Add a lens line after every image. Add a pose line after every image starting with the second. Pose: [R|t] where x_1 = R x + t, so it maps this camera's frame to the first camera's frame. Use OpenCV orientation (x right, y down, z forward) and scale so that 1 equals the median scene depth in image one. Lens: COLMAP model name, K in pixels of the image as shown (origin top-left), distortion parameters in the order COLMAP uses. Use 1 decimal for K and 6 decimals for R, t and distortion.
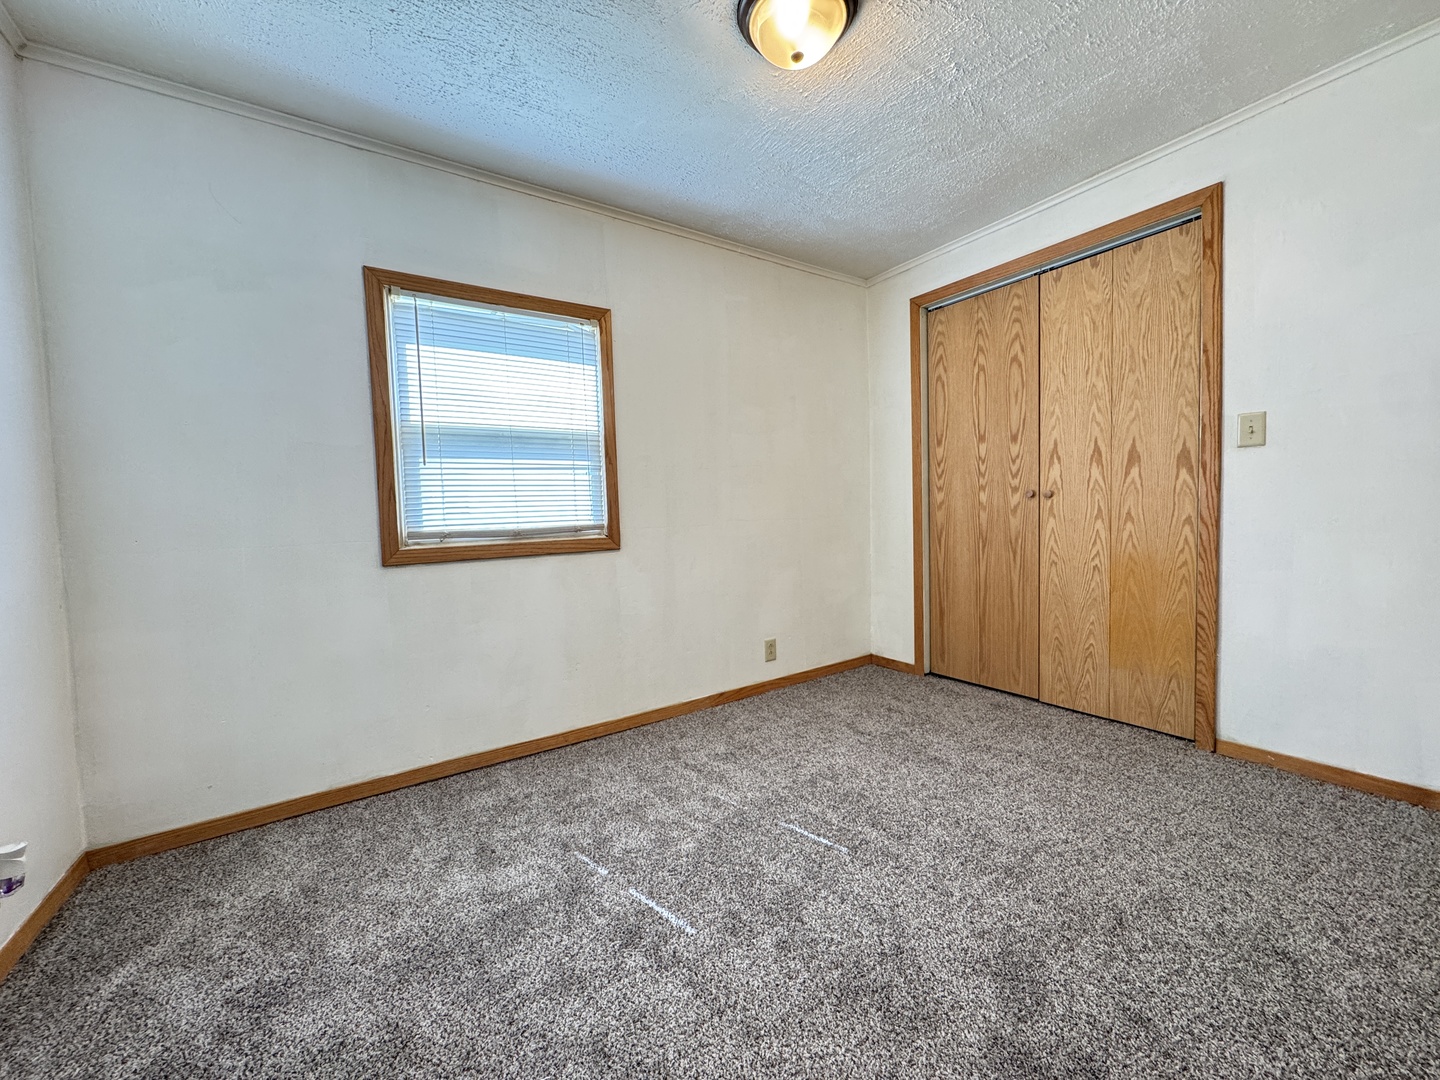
lens RADIAL K [[573.5, 0, 718.2], [0, 573.5, 537.4], [0, 0, 1]] dist [-0.003172, 0.000672]
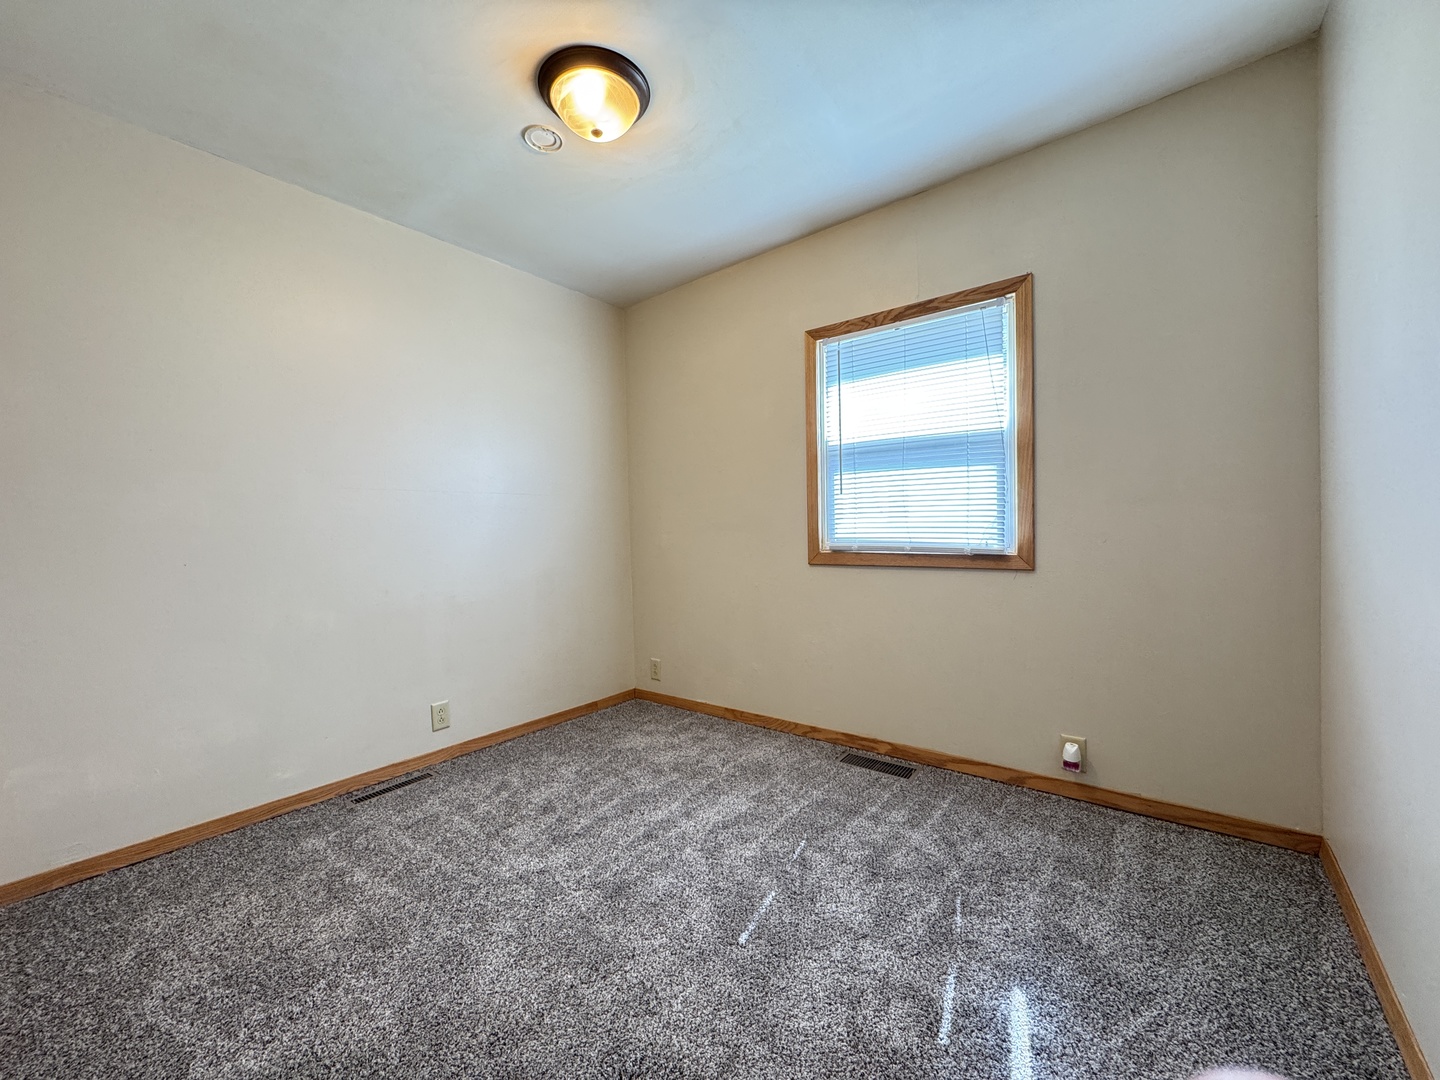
lens RADIAL K [[573.5, 0, 718.2], [0, 573.5, 537.4], [0, 0, 1]] dist [-0.003172, 0.000672]
pose [[0.329479, 0.041429, -0.943254, 0.460309], [-0.045772, 0.998563, 0.027870, -0.029621], [0.943053, 0.033992, 0.330902, 0.345120]]
